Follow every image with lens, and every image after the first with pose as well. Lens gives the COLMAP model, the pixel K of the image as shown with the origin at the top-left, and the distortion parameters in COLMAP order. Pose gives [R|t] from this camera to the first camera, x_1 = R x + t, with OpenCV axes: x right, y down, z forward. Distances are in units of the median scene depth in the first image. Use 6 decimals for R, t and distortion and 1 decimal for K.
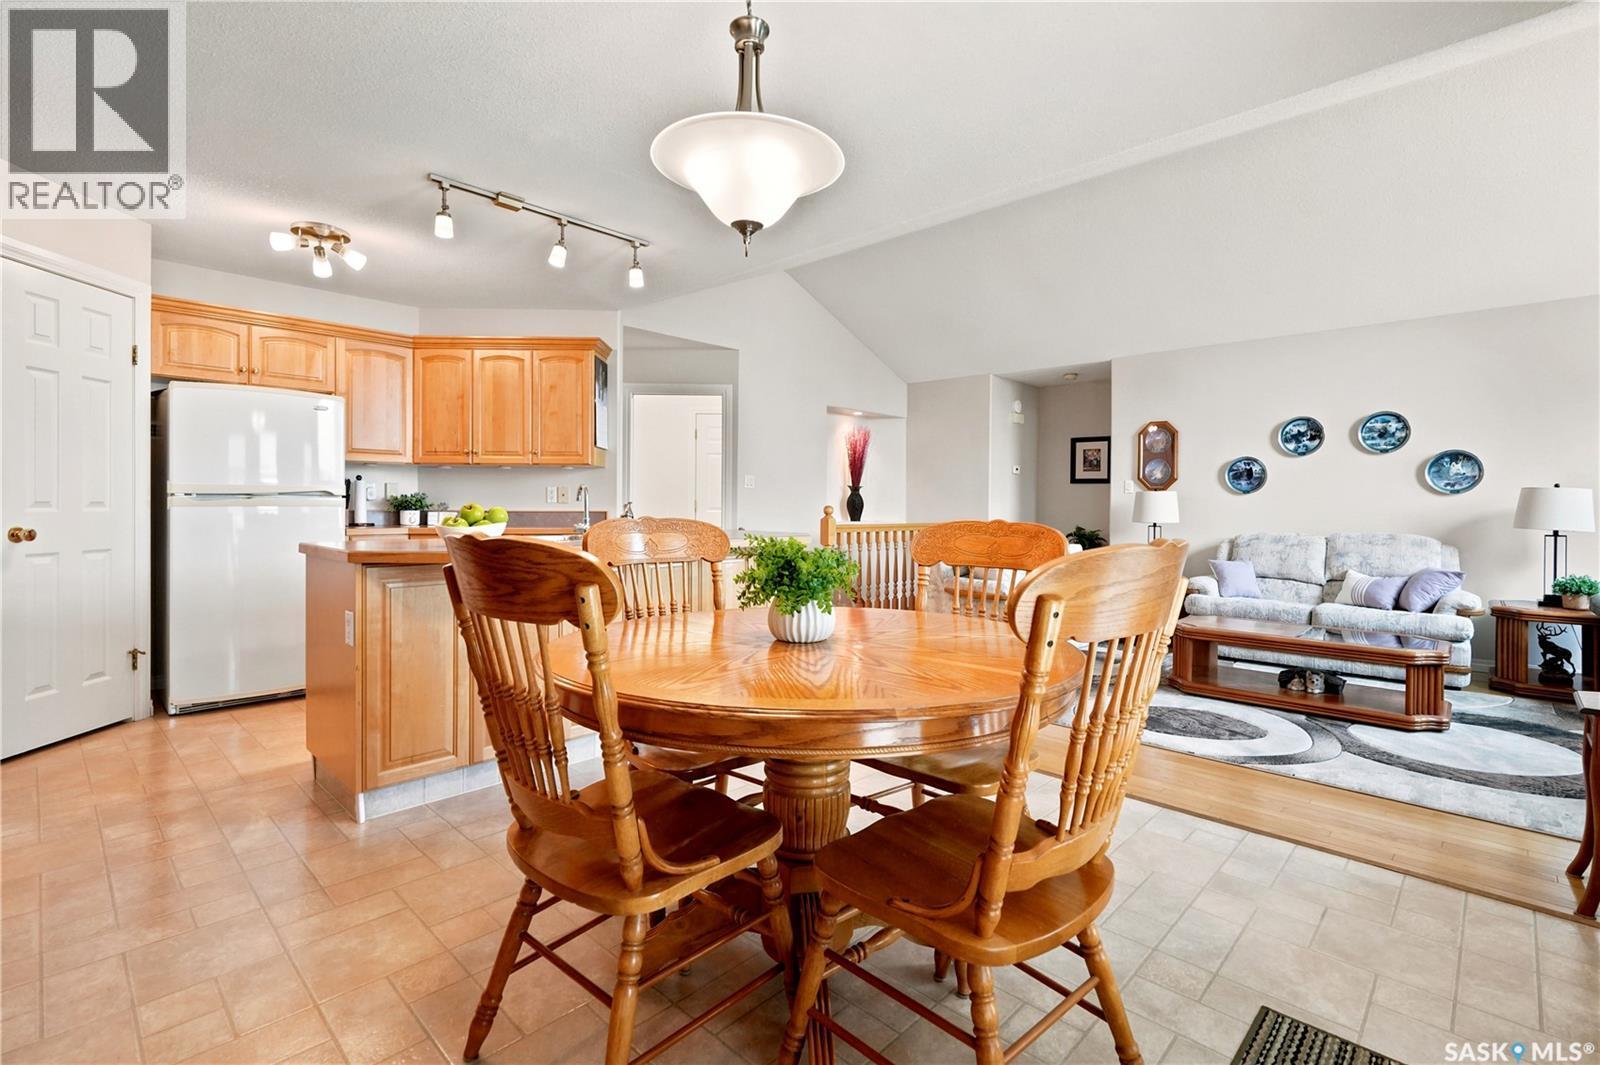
lens RADIAL K [[741.3, 0, 800.2], [0, 741.3, 512.2], [0, 0, 1]] dist [0.000677, 0.000500]
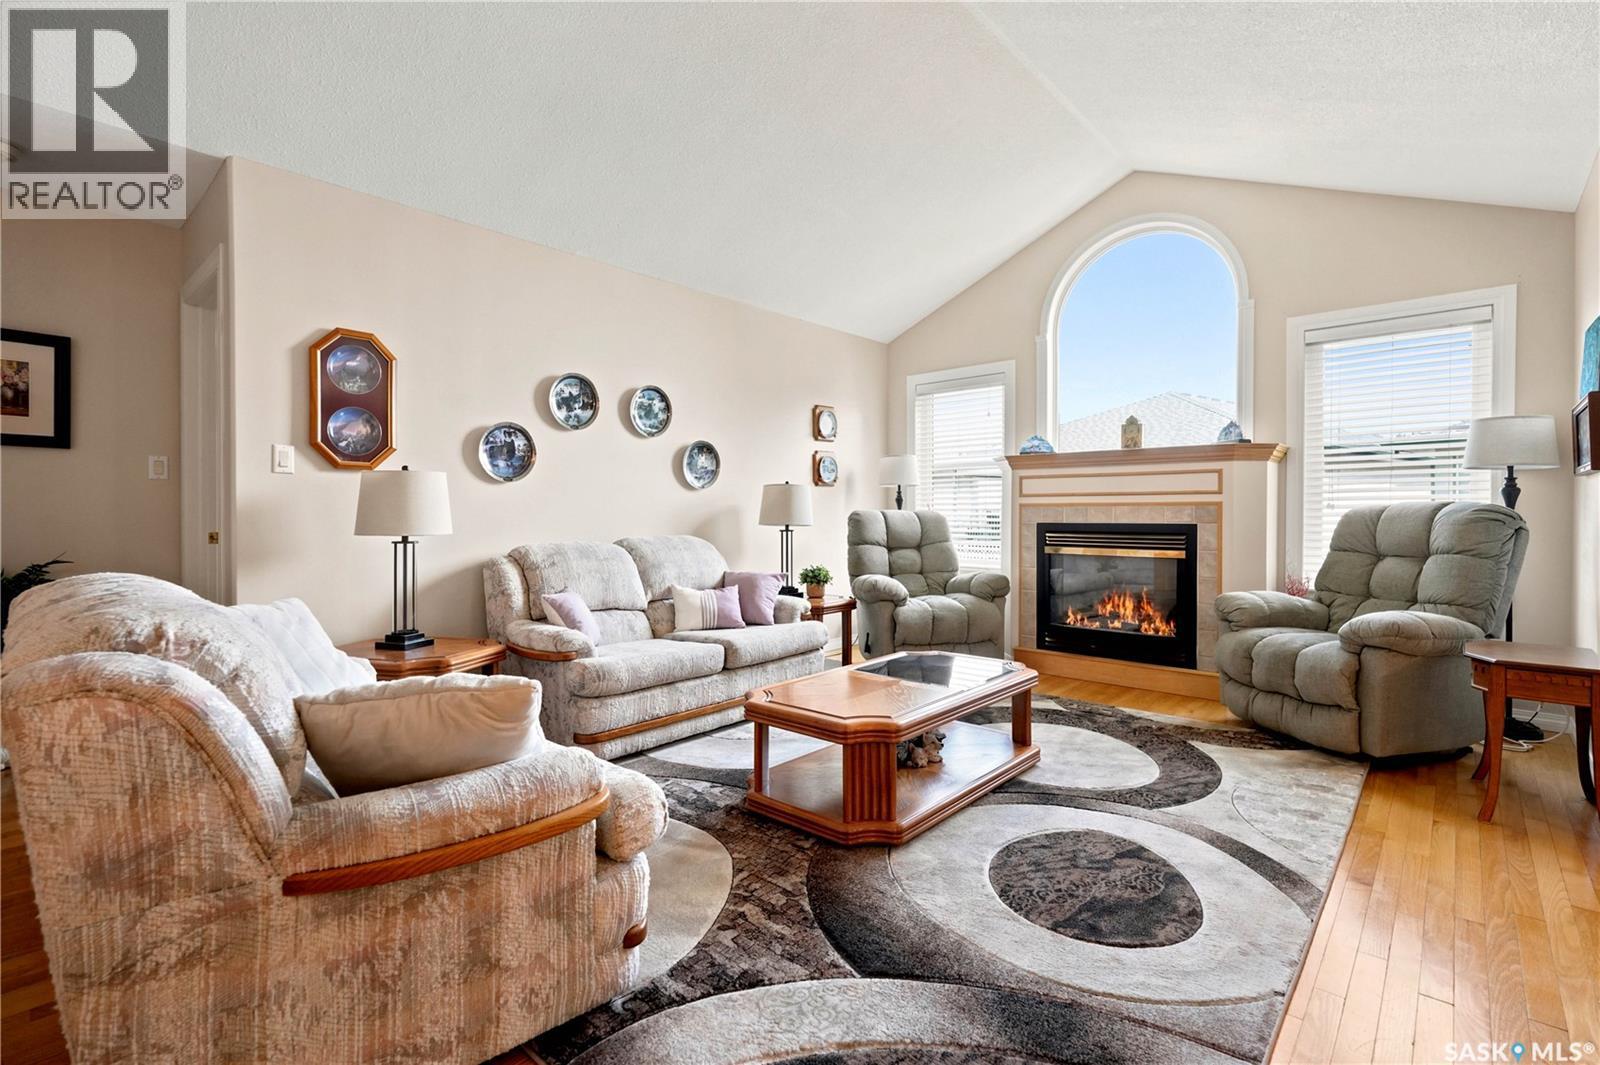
lens RADIAL K [[732.7, 0, 802.9], [0, 732.7, 515.5], [0, 0, 1]] dist [0.000307, 0.000401]
pose [[-0.029170, -0.013312, 0.999486, -0.018429], [0.010843, 0.999848, 0.013633, -0.002956], [-0.999516, 0.011235, -0.029021, 0.858713]]
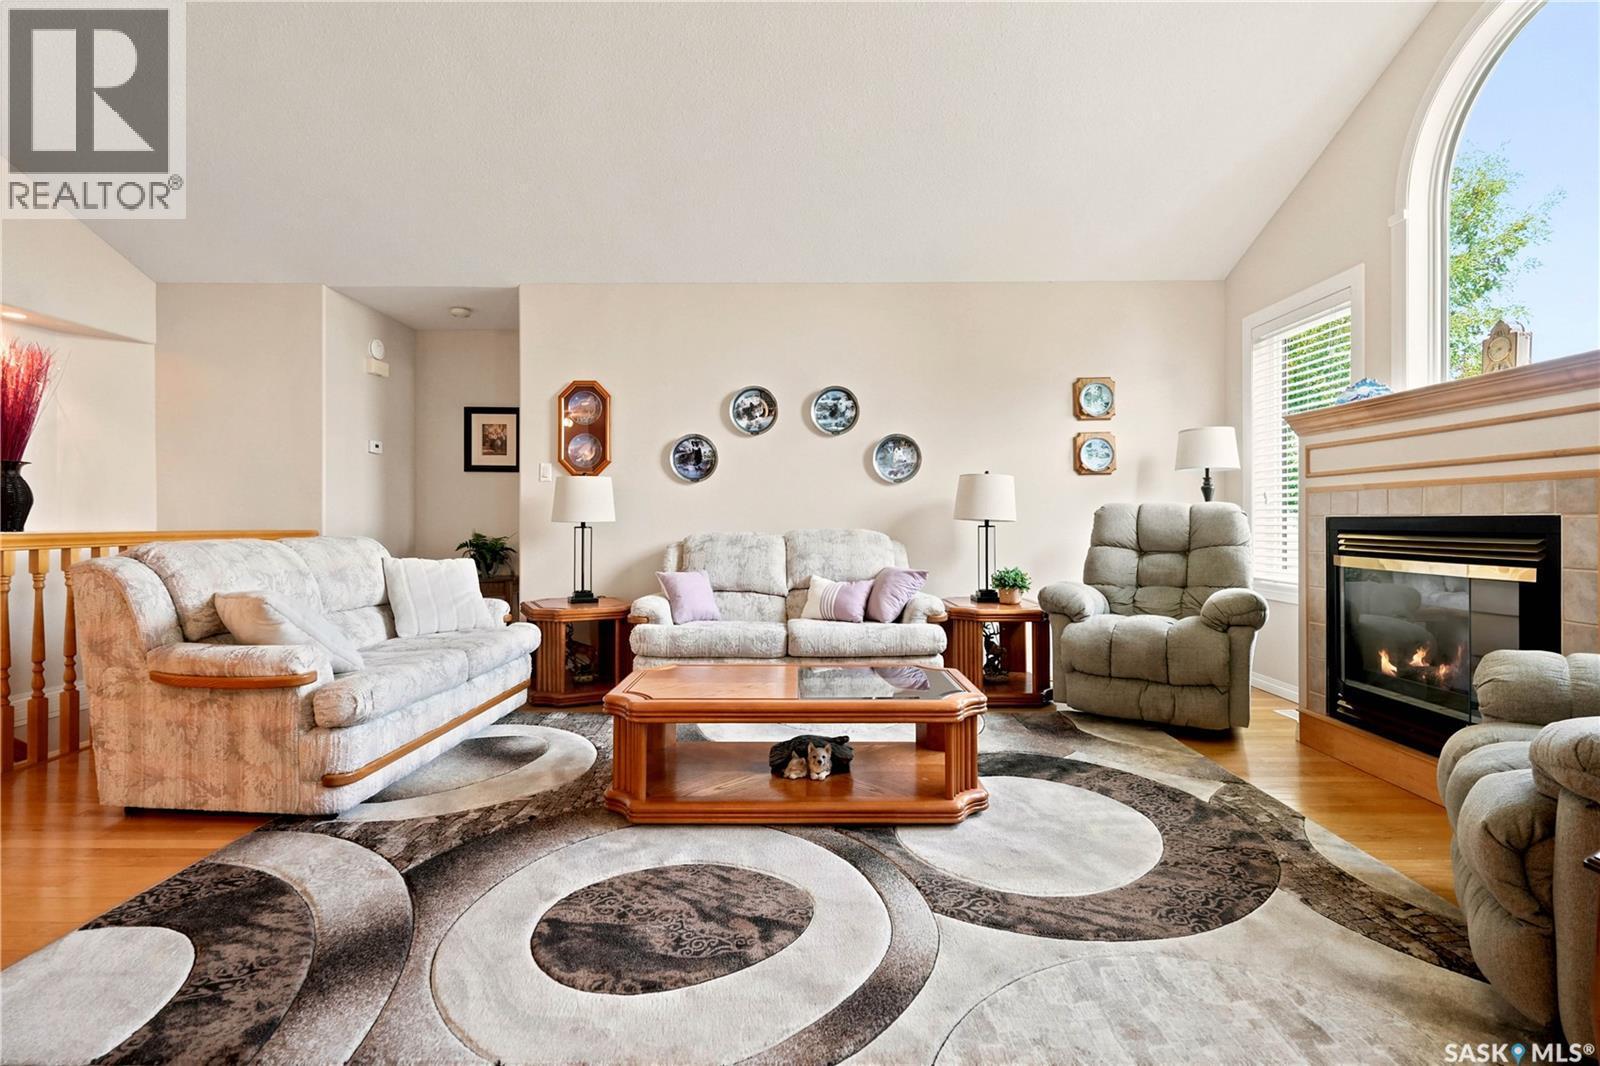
lens RADIAL K [[741.3, 0, 800.2], [0, 741.3, 512.7], [0, 0, 1]] dist [0.000677, 0.000500]
pose [[0.728867, -0.004072, 0.684643, 0.174491], [0.014755, 0.999843, -0.009761, 0.017233], [-0.684496, 0.017216, 0.728813, 0.409329]]
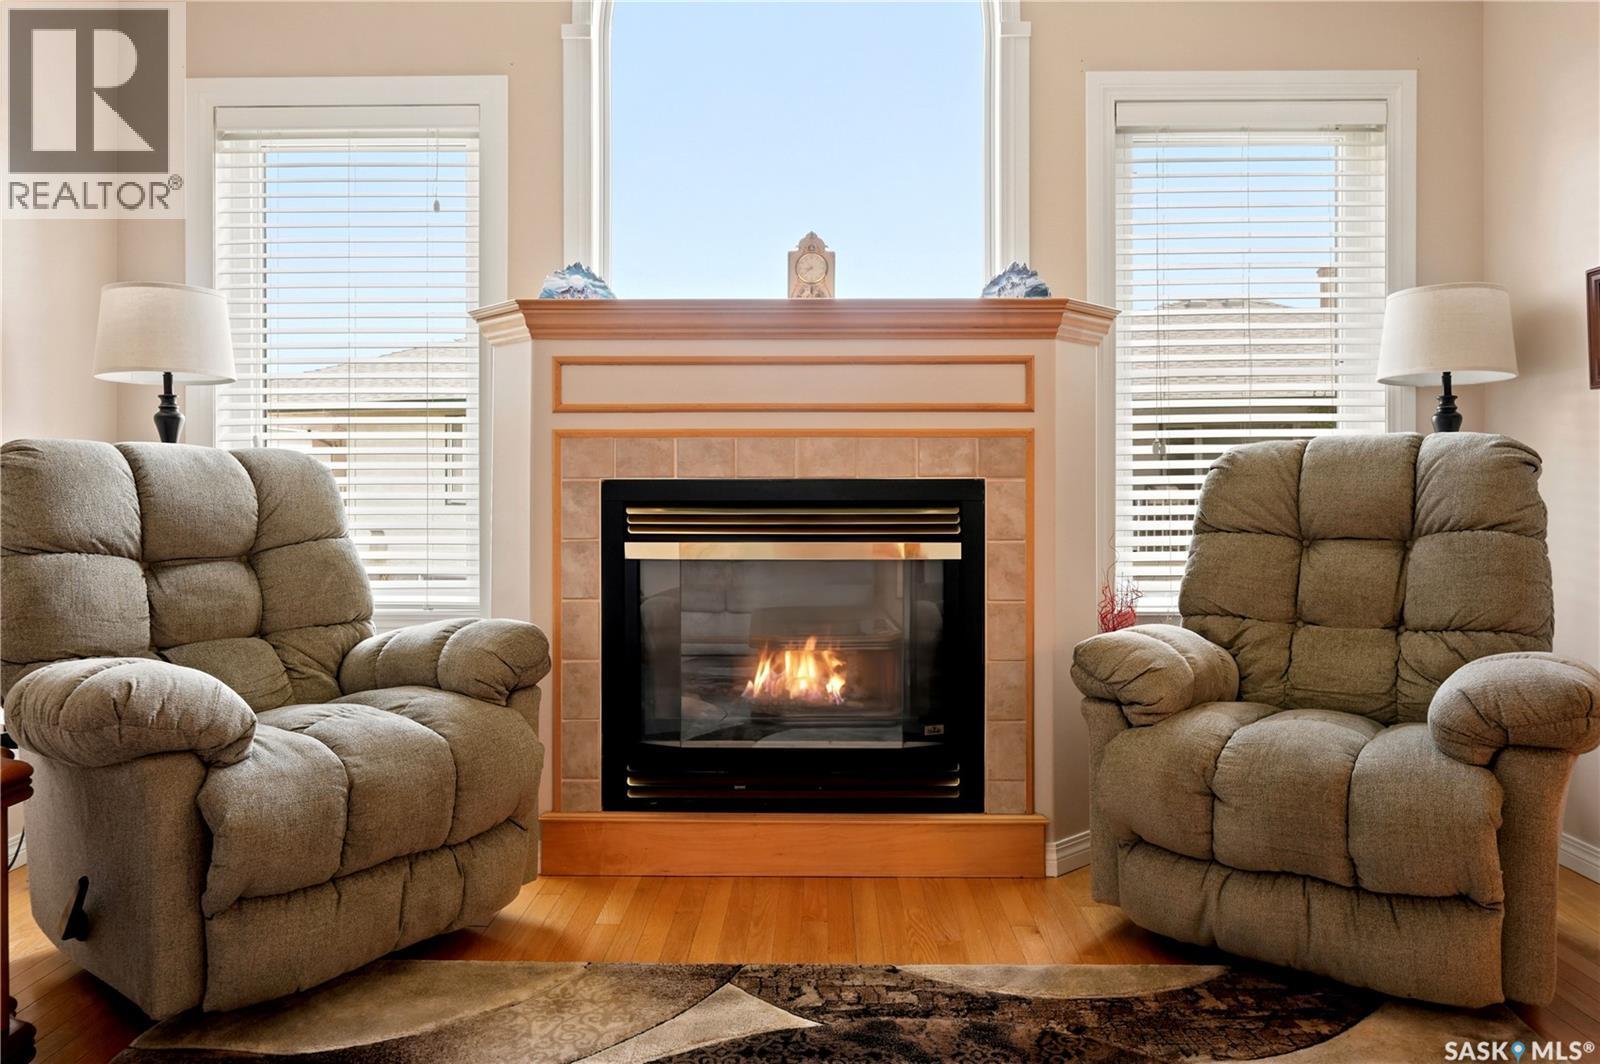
lens RADIAL K [[1099.8, 0, 803.3], [0, 1099.8, 495.8], [0, 0, 1]] dist [-0.002823, -0.000141]
pose [[-0.680159, -0.005747, 0.733042, 0.426654], [0.001676, 0.999954, 0.009394, 0.023617], [-0.733063, 0.007618, -0.680118, 0.827453]]
